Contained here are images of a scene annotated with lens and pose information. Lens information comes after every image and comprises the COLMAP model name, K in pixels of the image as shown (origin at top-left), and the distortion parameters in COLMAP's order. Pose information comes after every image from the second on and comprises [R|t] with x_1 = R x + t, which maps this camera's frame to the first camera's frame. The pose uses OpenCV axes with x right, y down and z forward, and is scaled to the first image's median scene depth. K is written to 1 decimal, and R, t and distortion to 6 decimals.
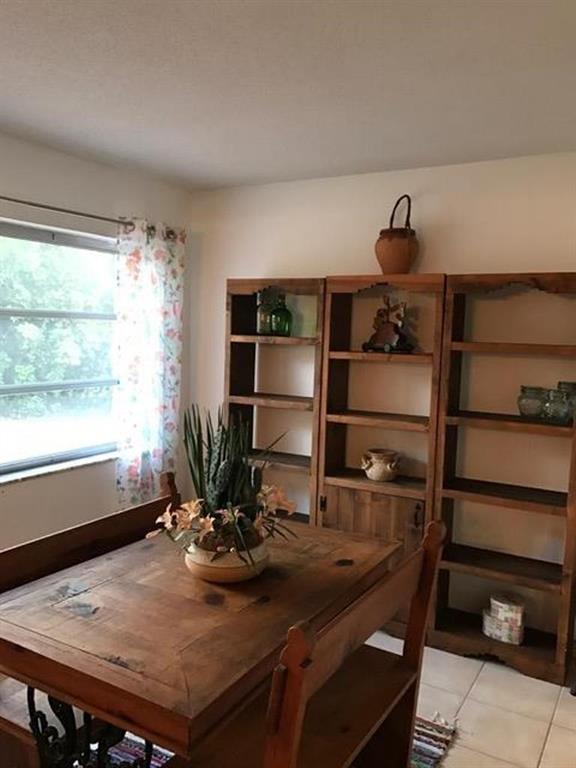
lens RADIAL K [[632.4, 0, 285.8], [0, 632.4, 379.6], [0, 0, 1]] dist [0.075600, -0.120751]
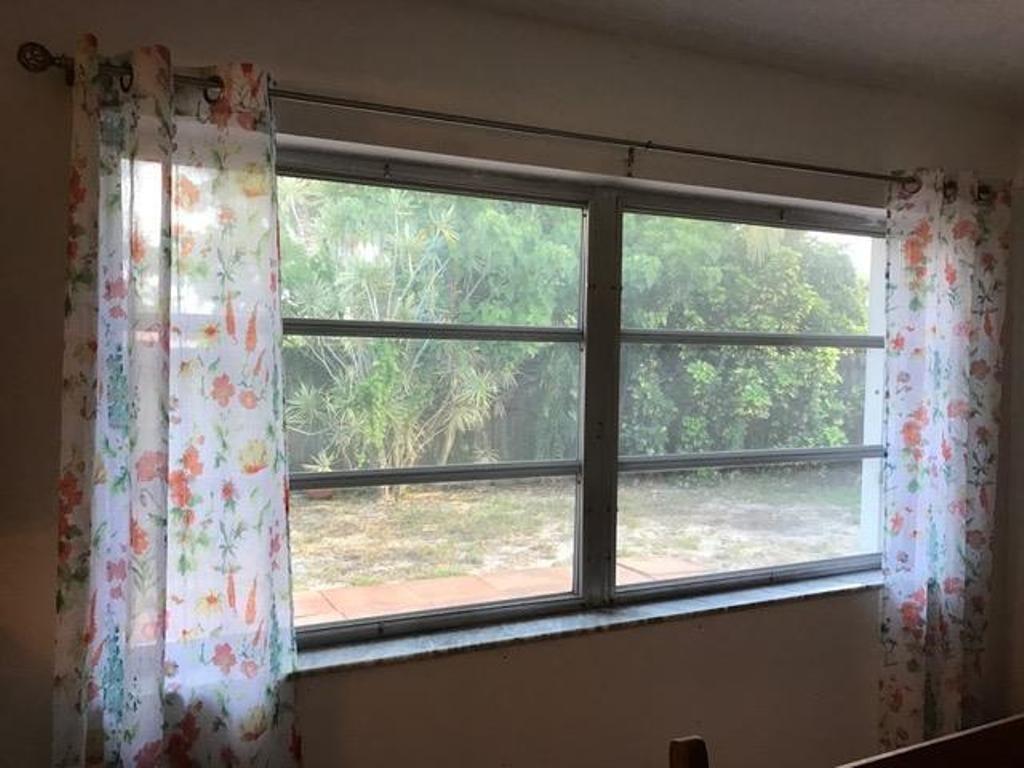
lens RADIAL K [[843.2, 0, 511.4], [0, 843.2, 375.6], [0, 0, 1]] dist [0.075600, -0.120751]
pose [[0.831836, -0.007736, -0.554968, -0.114756], [-0.032180, 0.997549, -0.062139, -0.007835], [0.554088, 0.069548, 0.829548, 0.162823]]
